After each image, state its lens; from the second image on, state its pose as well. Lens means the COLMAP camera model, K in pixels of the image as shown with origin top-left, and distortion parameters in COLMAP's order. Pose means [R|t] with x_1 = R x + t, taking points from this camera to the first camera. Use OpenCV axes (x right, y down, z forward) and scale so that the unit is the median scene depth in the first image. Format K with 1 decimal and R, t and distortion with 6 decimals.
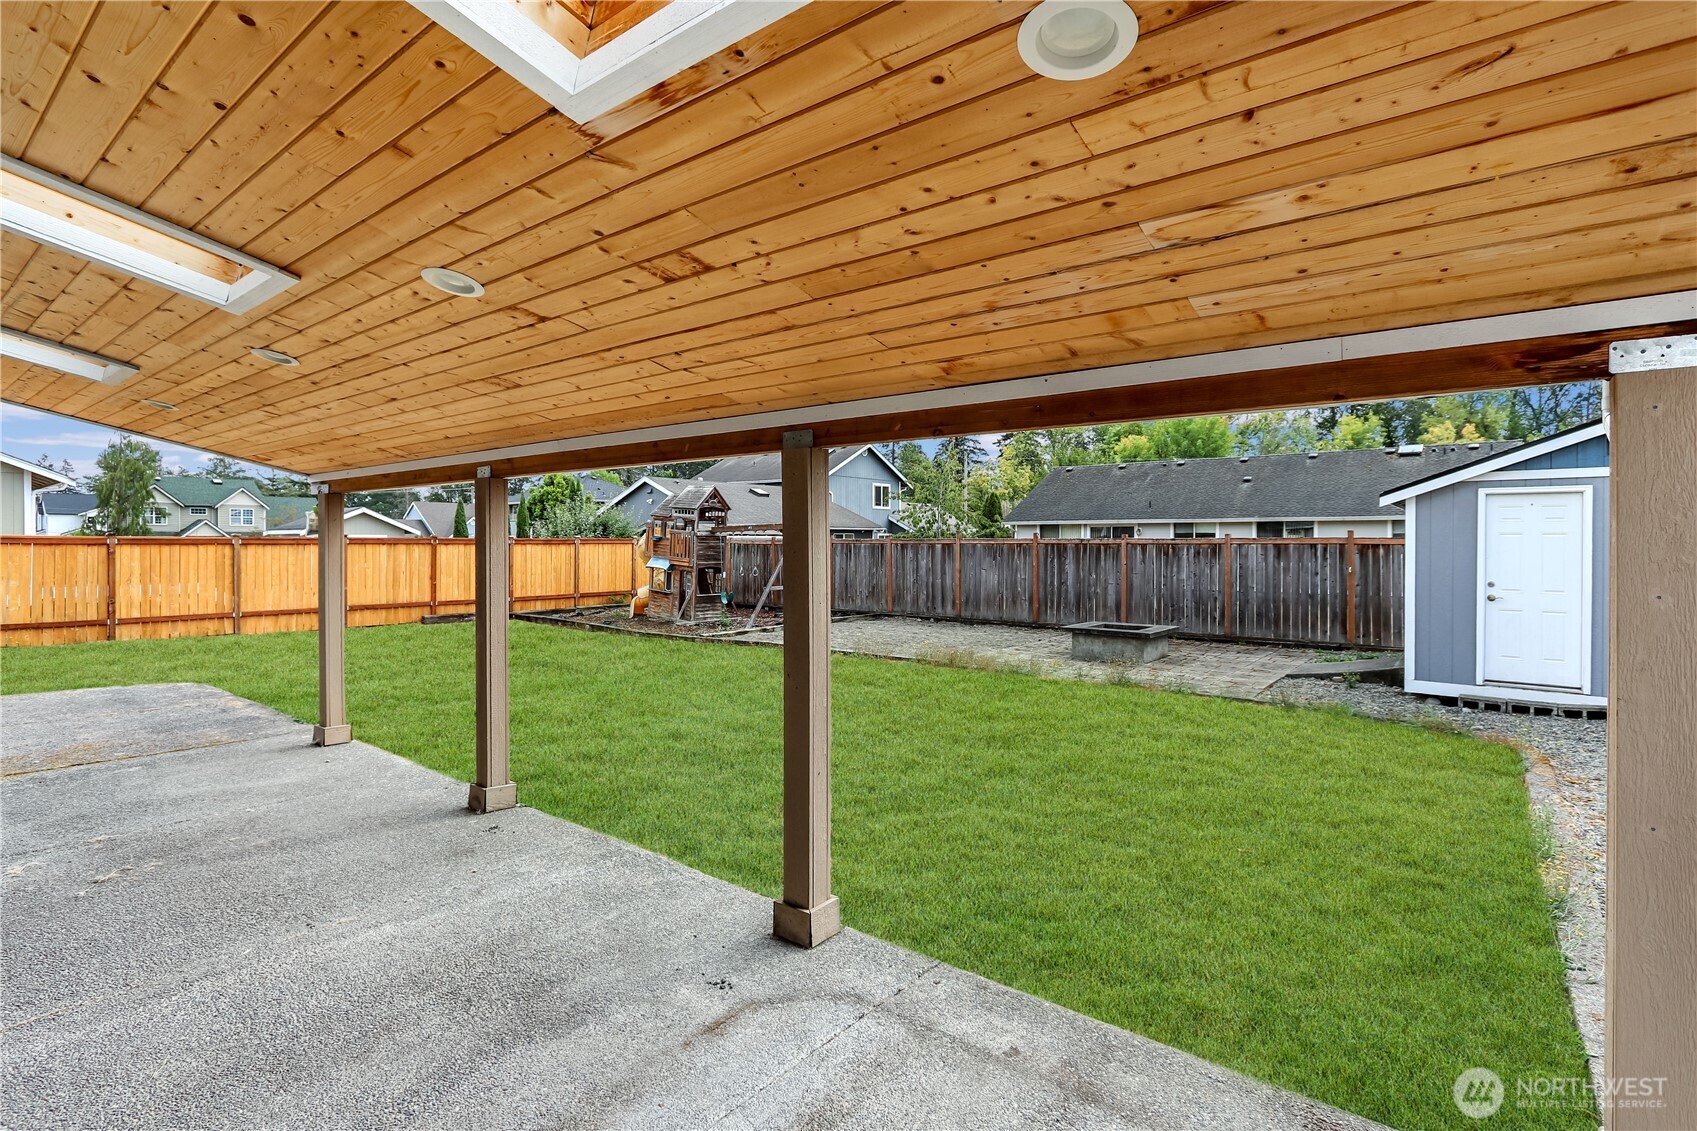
lens RADIAL K [[803.7, 0, 847.3], [0, 803.7, 544.0], [0, 0, 1]] dist [-0.069021, 0.000067]
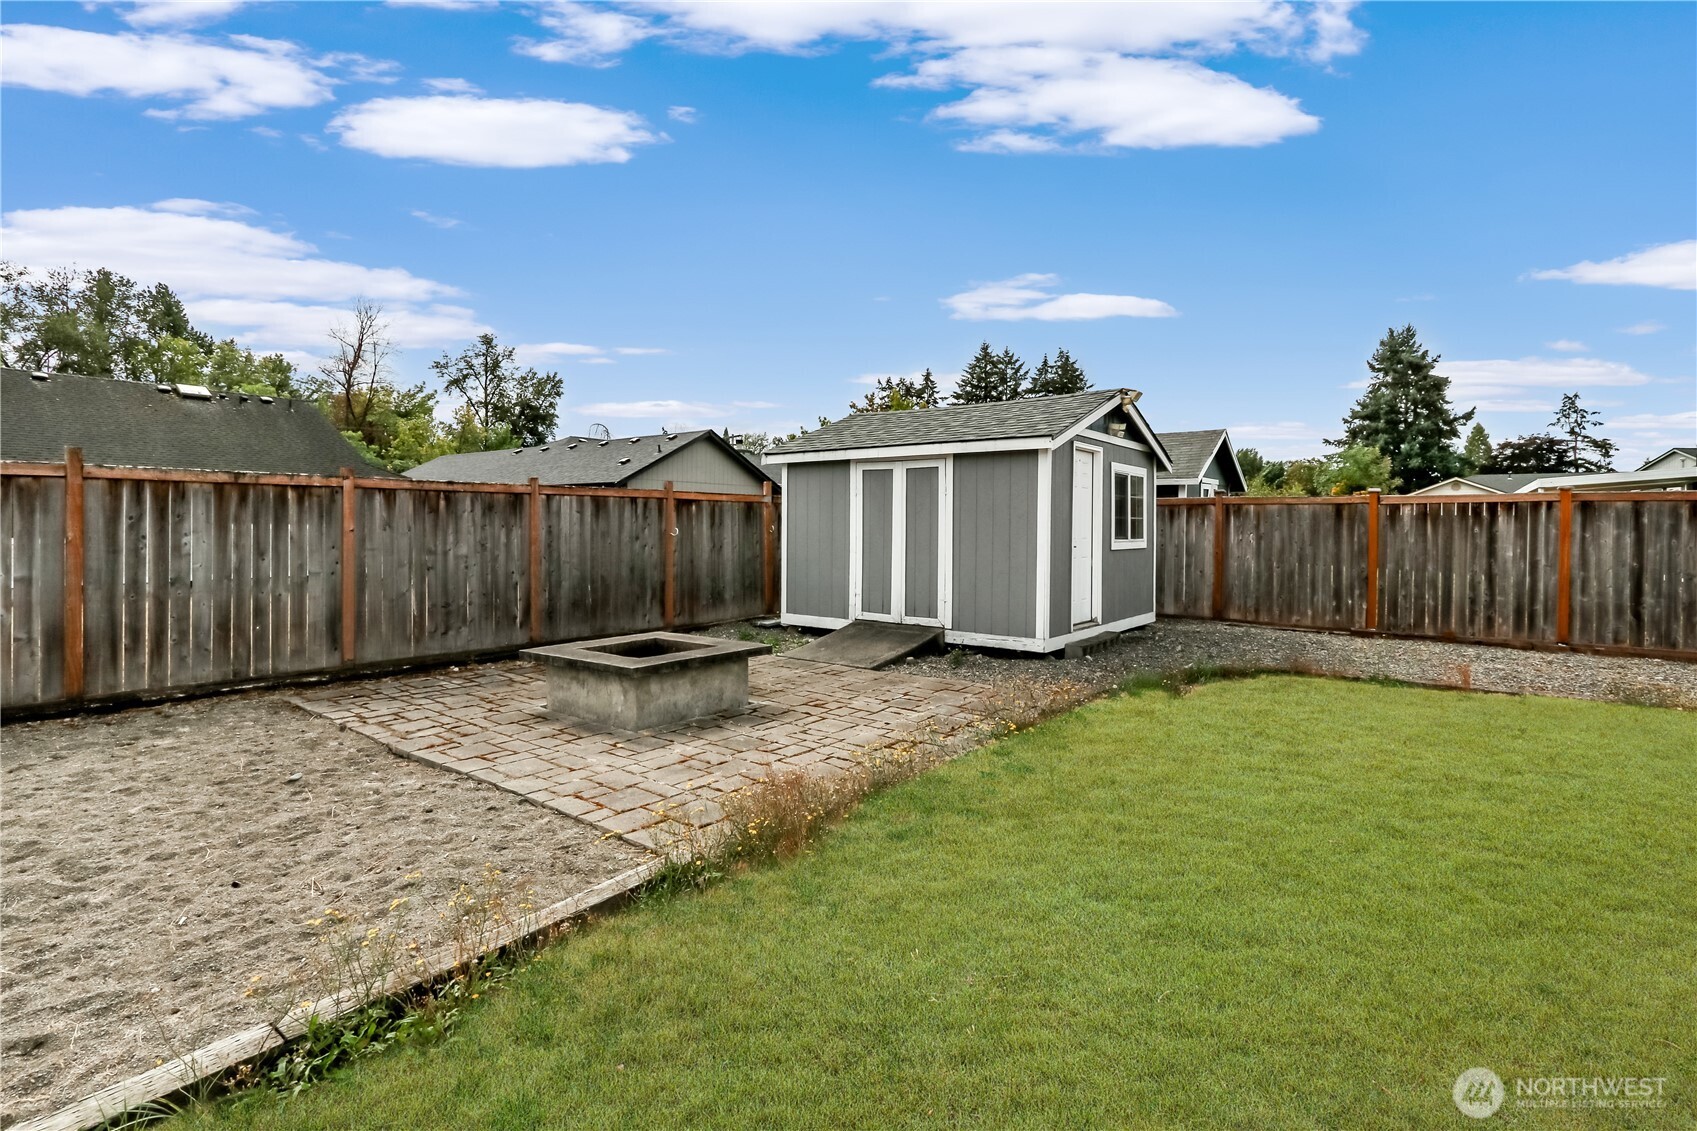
lens RADIAL K [[824.0, 0, 844.0], [0, 824.0, 528.7], [0, 0, 1]] dist [-0.001389, 0.000341]
pose [[-0.005323, -0.004925, 0.999974, -0.137272], [-0.001050, 0.999987, 0.004920, 0.020283], [-0.999985, -0.001024, -0.005328, 0.660921]]
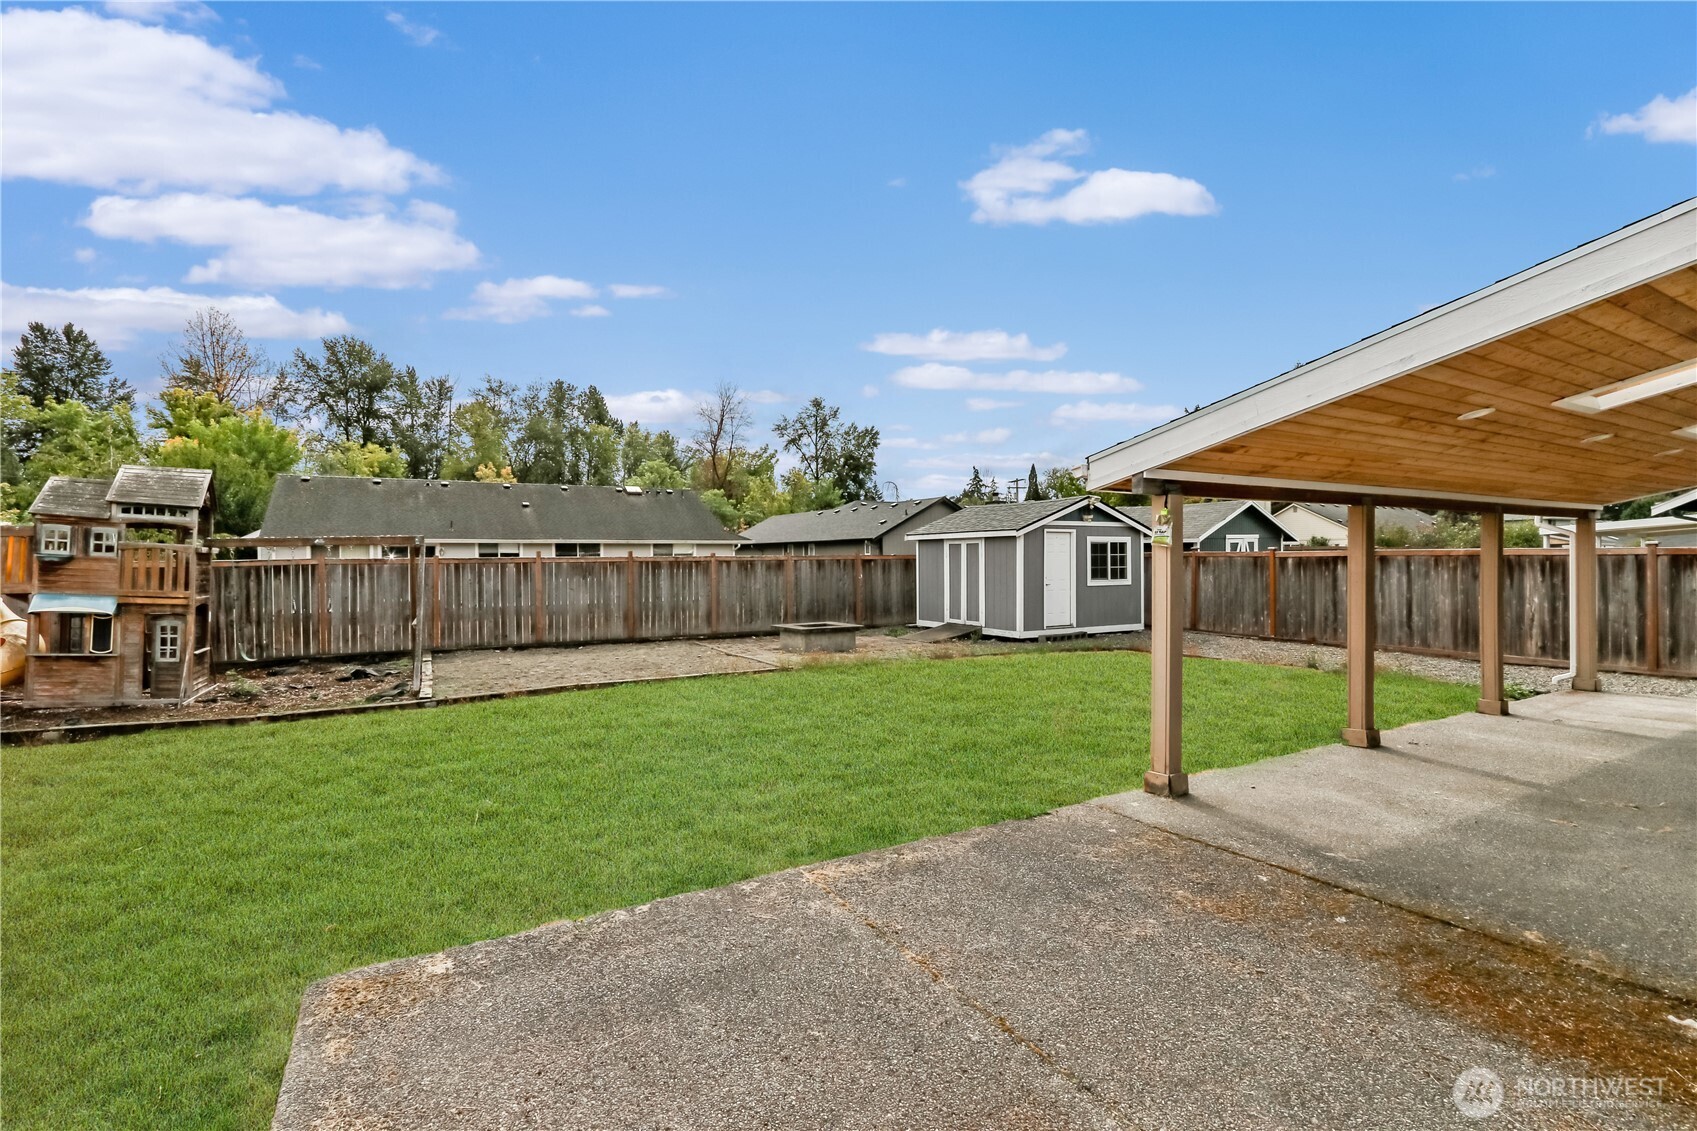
lens RADIAL K [[793.4, 0, 848.5], [0, 793.4, 565.5], [0, 0, 1]] dist [0.001177, 0.000304]
pose [[0.361559, -0.010850, 0.932286, -0.622740], [0.011327, 0.999910, 0.007244, 0.000328], [-0.932280, 0.007941, 0.361649, 0.369322]]
